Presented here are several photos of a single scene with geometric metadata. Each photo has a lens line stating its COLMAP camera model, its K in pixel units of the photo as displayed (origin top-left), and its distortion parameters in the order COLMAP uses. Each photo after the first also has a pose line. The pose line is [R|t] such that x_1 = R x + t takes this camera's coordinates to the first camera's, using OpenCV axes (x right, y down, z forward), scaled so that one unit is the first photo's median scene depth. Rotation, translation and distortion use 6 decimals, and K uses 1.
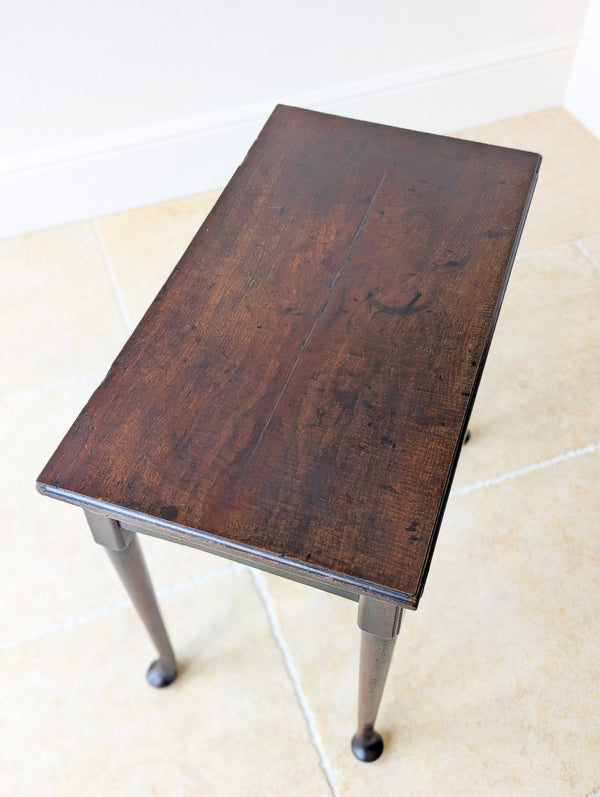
lens RADIAL K [[814.3, 0, 304.1], [0, 814.3, 398.3], [0, 0, 1]] dist [0.128838, -0.005352]
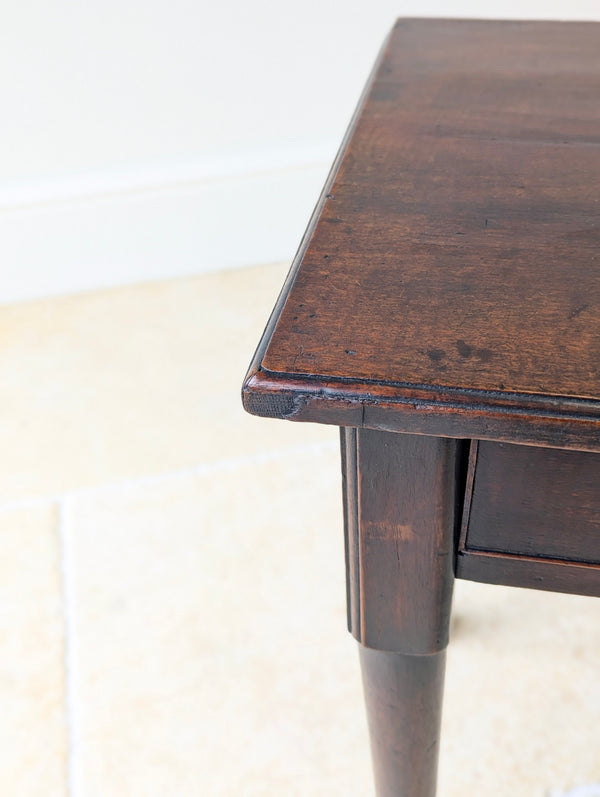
lens RADIAL K [[886.0, 0, 325.1], [0, 886.0, 398.6], [0, 0, 1]] dist [0.056774, -0.036632]
pose [[0.147730, 0.622567, -0.768496, 0.360492], [-0.754992, 0.572916, 0.318991, 0.081721], [0.638877, 0.533084, 0.554669, 0.648304]]
